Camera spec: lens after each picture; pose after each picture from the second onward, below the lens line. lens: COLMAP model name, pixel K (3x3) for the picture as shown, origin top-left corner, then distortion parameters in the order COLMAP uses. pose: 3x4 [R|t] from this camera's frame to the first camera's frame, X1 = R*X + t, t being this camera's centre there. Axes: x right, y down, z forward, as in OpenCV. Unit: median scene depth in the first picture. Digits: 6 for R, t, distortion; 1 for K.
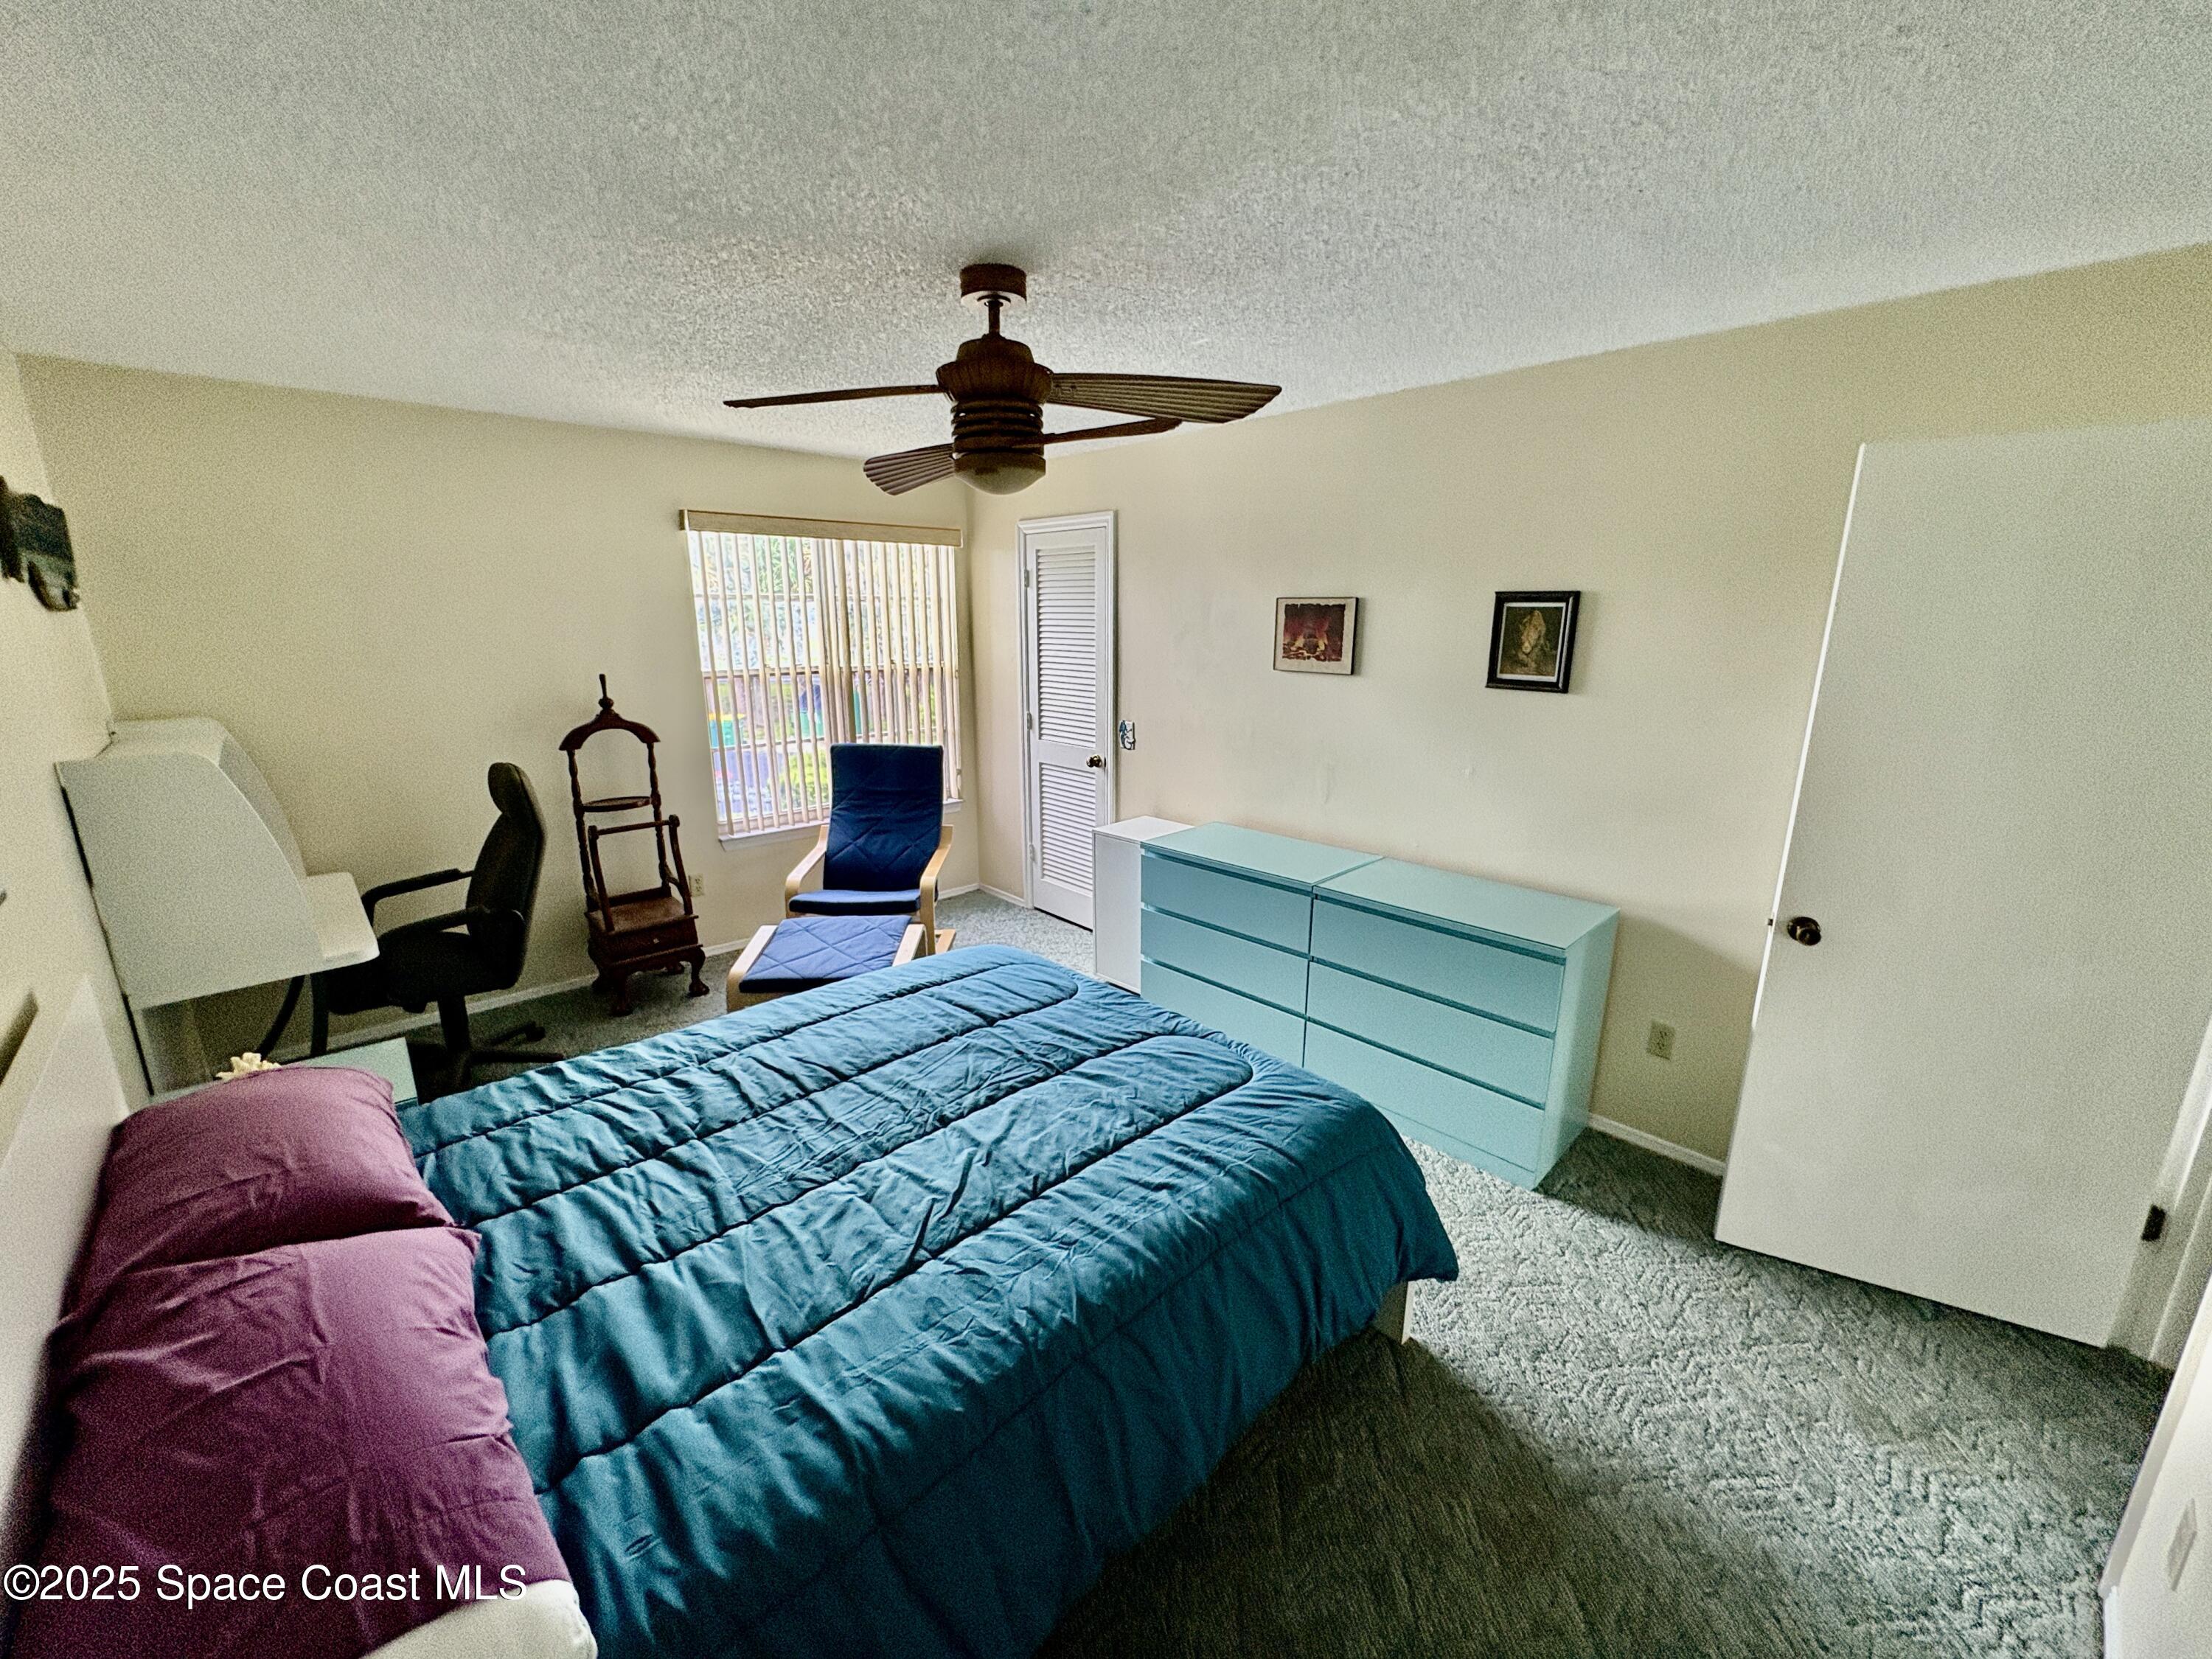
lens RADIAL K [[882.4, 0, 1104.6], [0, 882.4, 824.5], [0, 0, 1]] dist [0.001118, -0.000310]
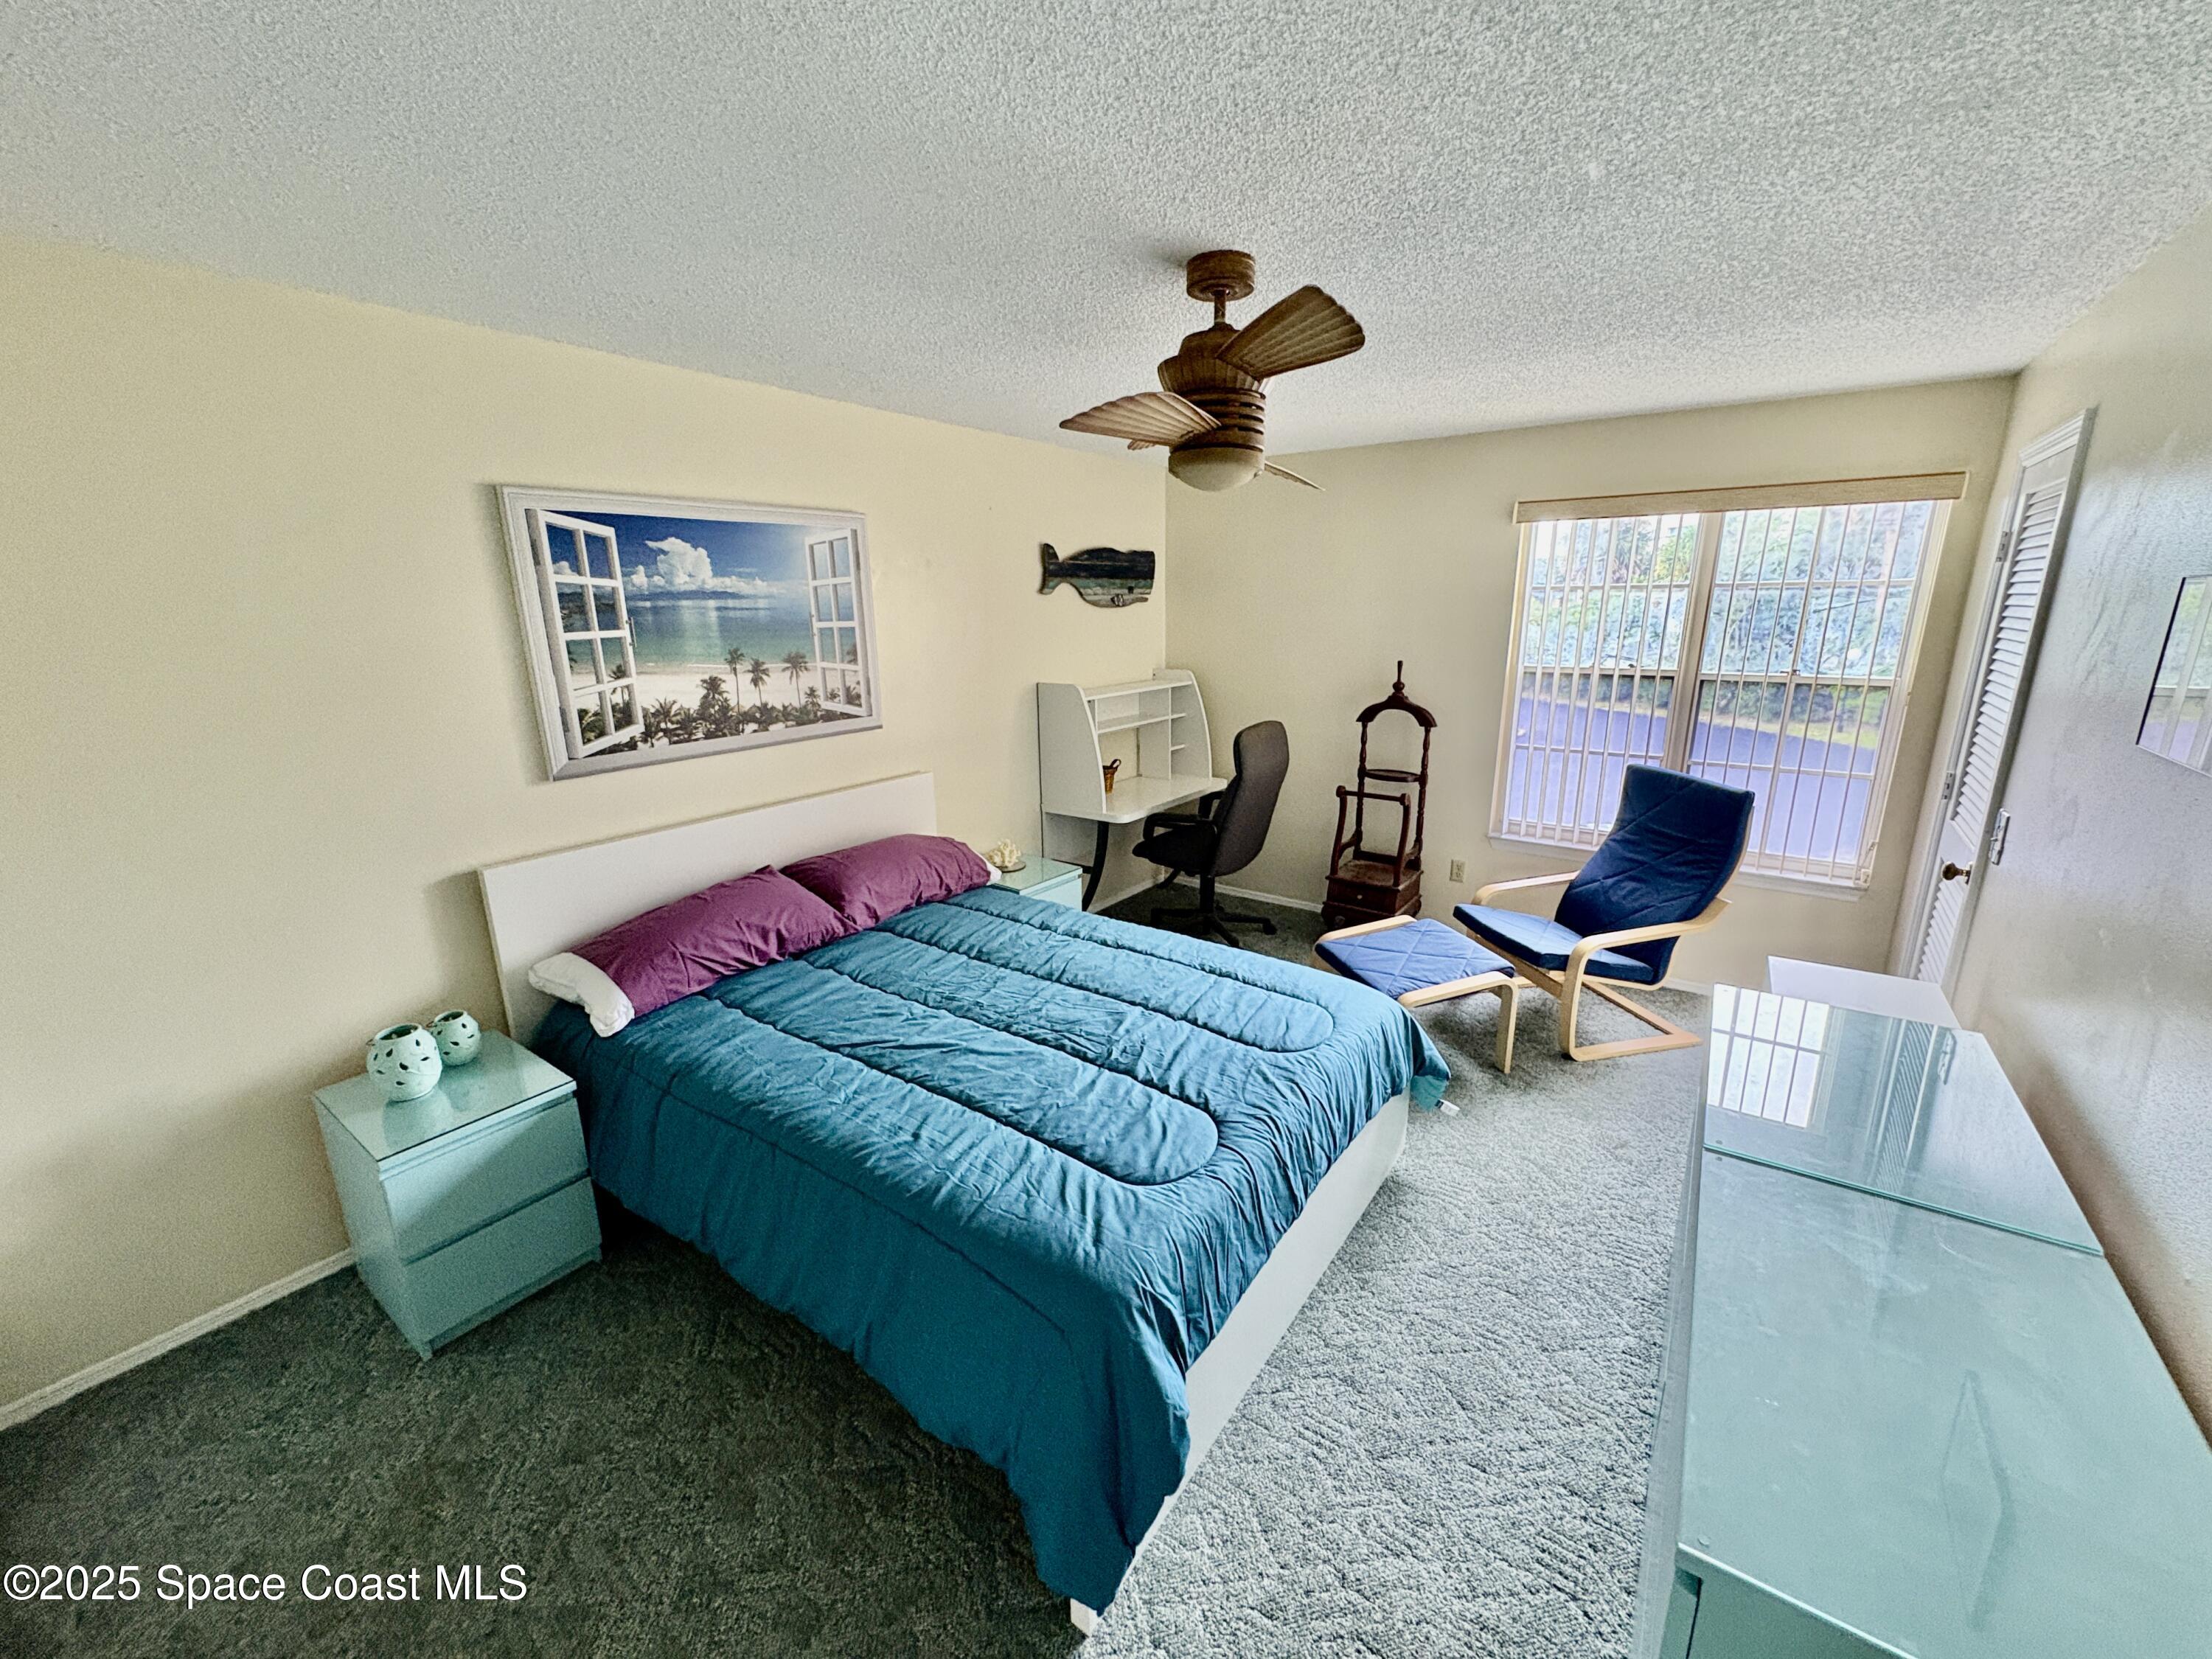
lens RADIAL K [[882.4, 0, 1106.4], [0, 882.4, 825.9], [0, 0, 1]] dist [0.001118, -0.000310]
pose [[0.191854, 0.241204, -0.951322, 0.785291], [-0.222445, 0.954789, 0.197223, -0.172440], [0.955882, 0.173779, 0.236834, 0.655574]]
